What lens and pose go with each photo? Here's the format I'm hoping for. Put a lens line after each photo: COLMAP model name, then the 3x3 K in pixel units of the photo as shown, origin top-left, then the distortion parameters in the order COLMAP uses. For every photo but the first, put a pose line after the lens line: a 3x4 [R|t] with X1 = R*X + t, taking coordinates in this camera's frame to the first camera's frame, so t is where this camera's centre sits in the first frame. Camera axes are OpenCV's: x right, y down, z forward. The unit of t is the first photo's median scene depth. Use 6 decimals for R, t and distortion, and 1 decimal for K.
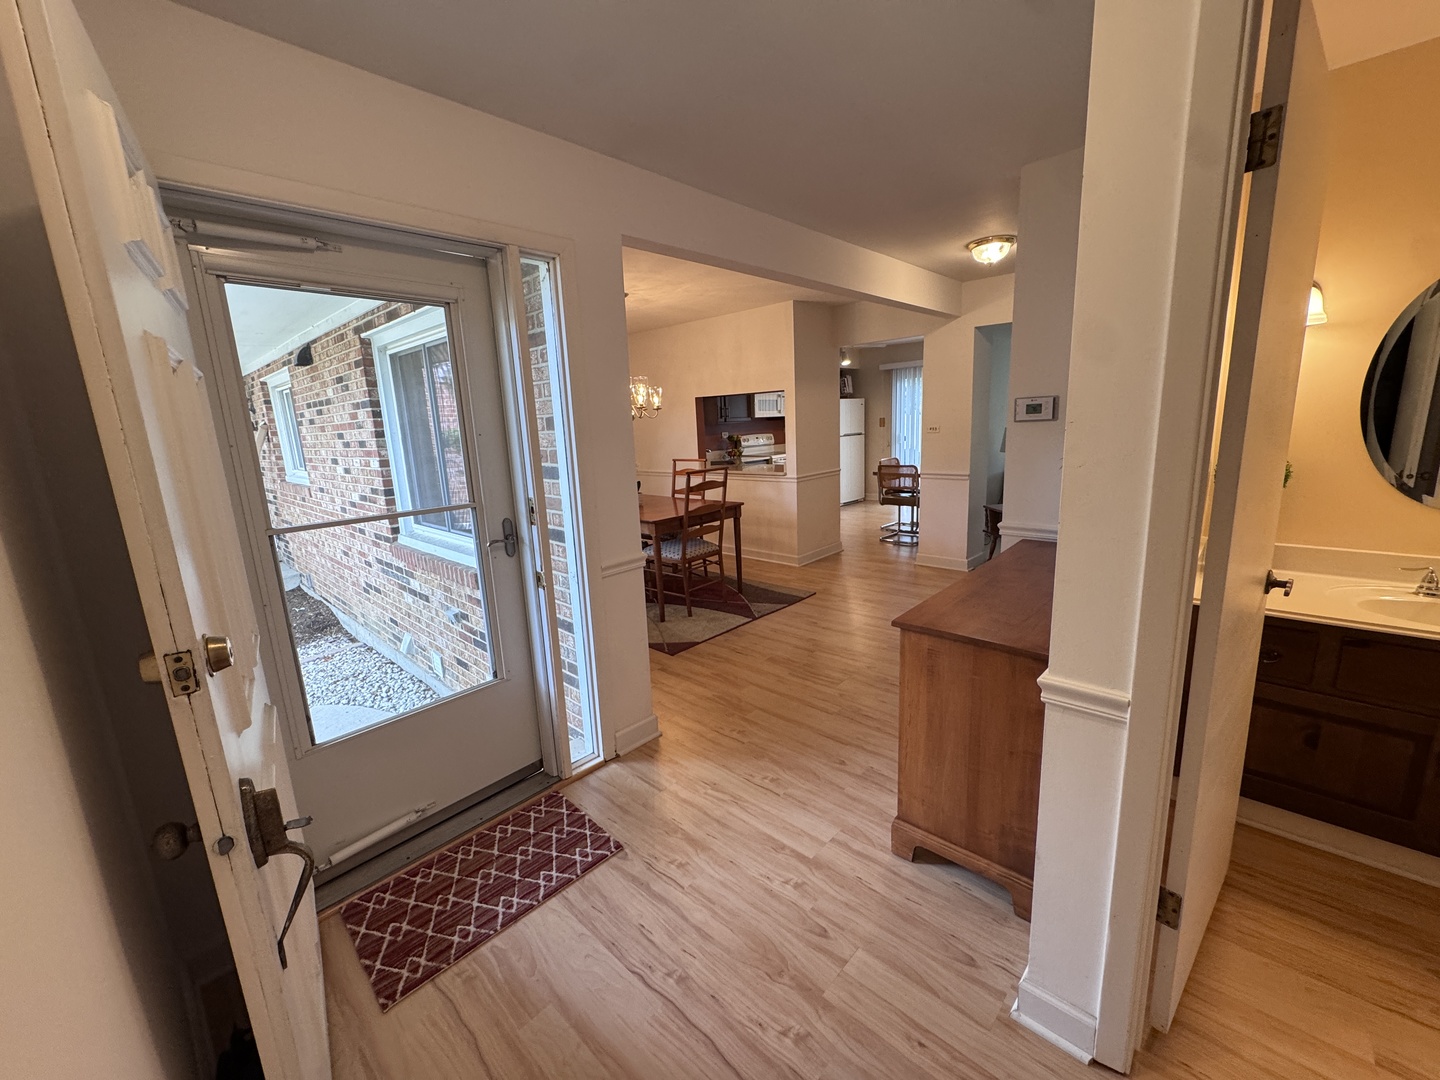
lens RADIAL K [[571.4, 0, 720.0], [0, 571.4, 540.0], [0, 0, 1]] dist [0.002160, 0.000059]
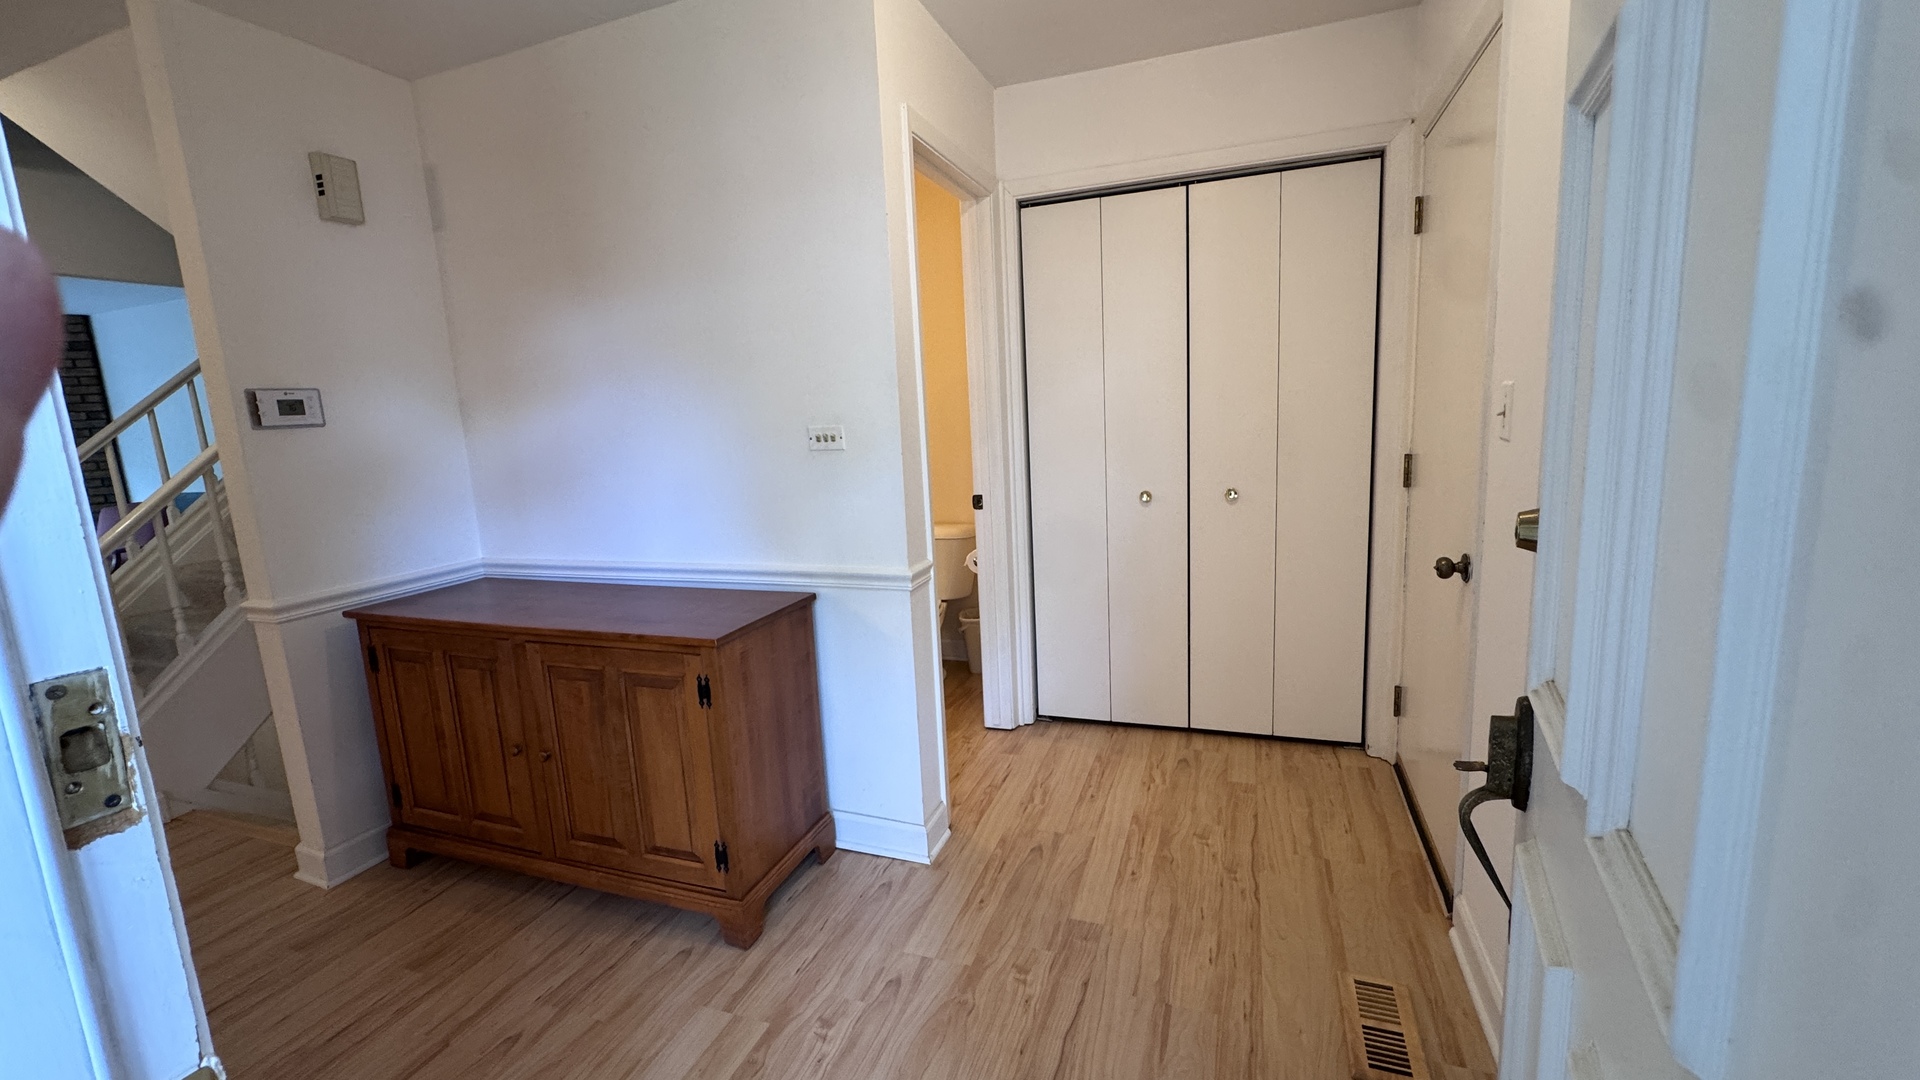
lens RADIAL K [[772.1, 0, 959.9], [0, 772.1, 533.8], [0, 0, 1]] dist [0.000157, 0.000012]
pose [[-0.387251, -0.081791, 0.918339, -0.876371], [0.258312, 0.946540, 0.193230, -0.124705], [-0.885049, 0.312047, -0.345421, 1.163814]]
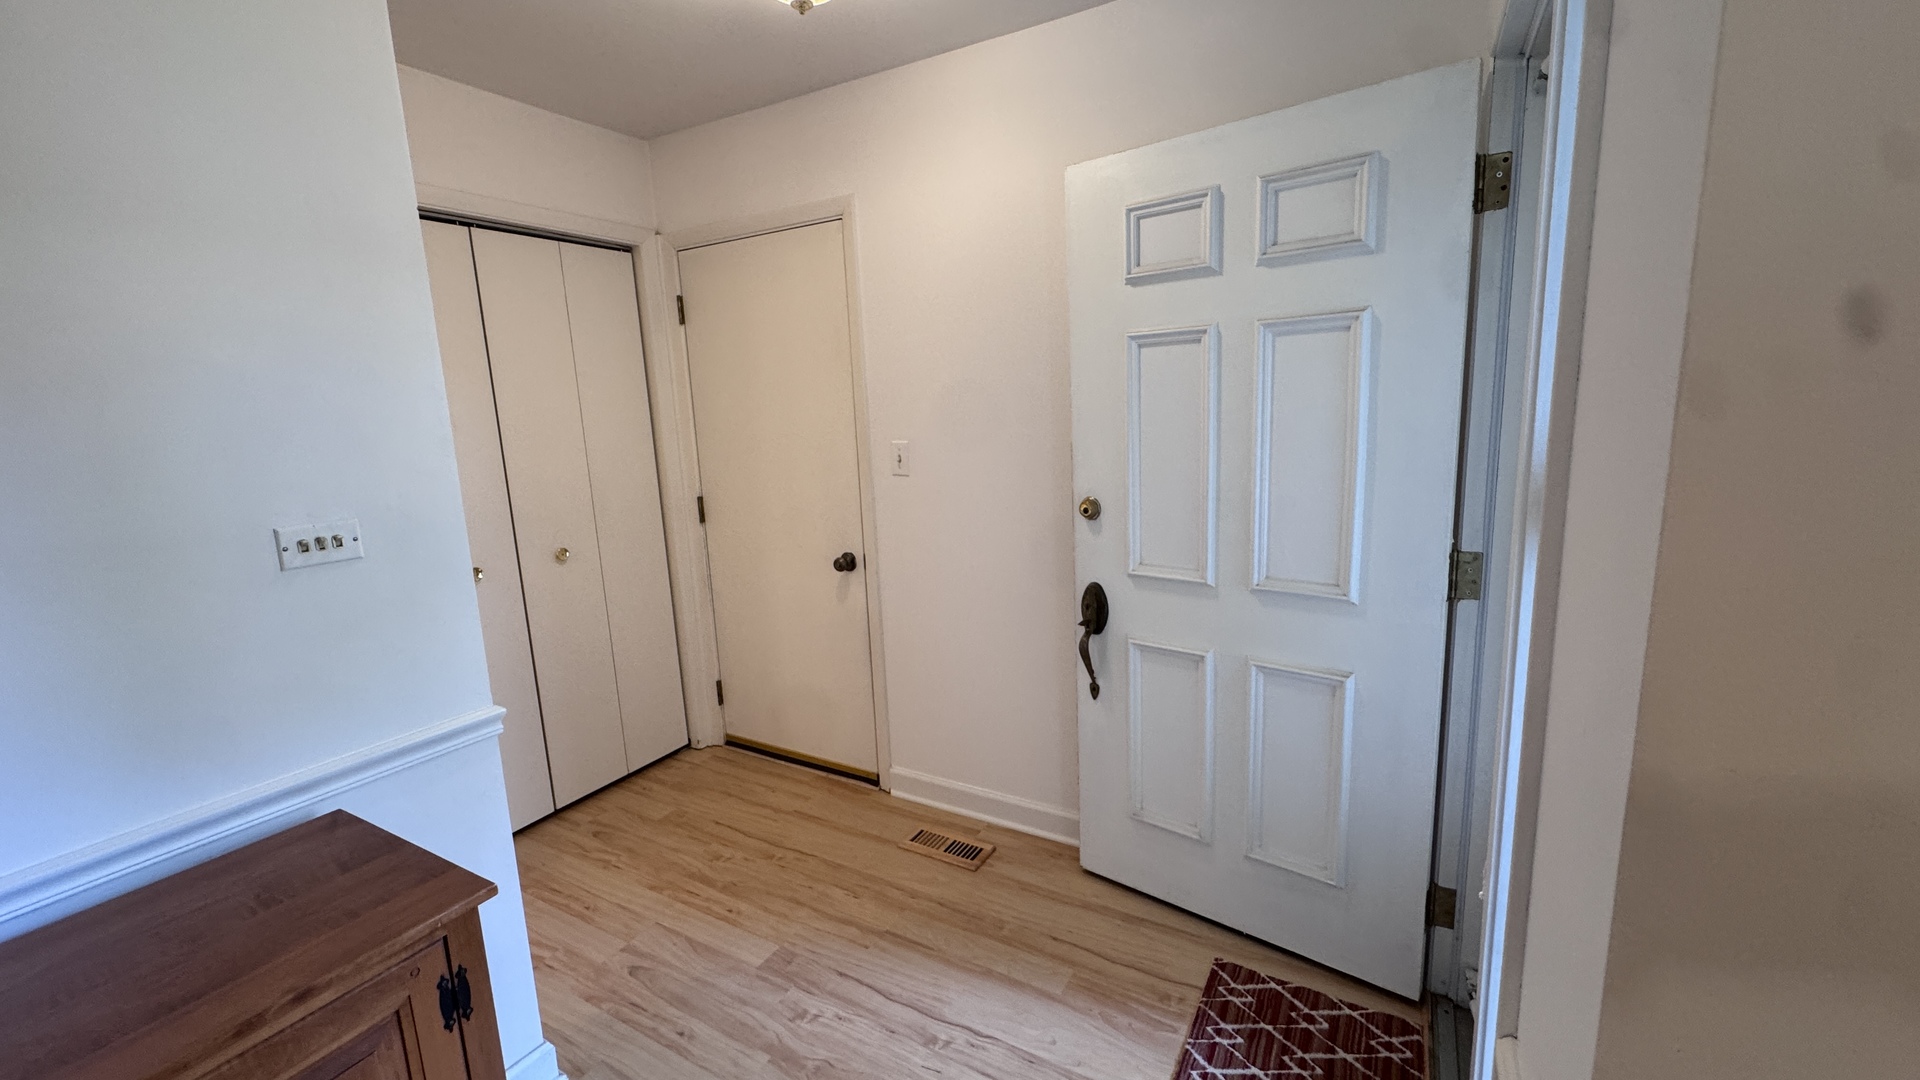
lens RADIAL K [[772.1, 0, 959.9], [0, 772.1, 533.8], [0, 0, 1]] dist [0.000157, 0.000012]
pose [[-0.969772, 0.123701, -0.210335, 0.042732], [0.035969, 0.925031, 0.378184, -0.384588], [0.241348, 0.359187, -0.901519, 1.760421]]
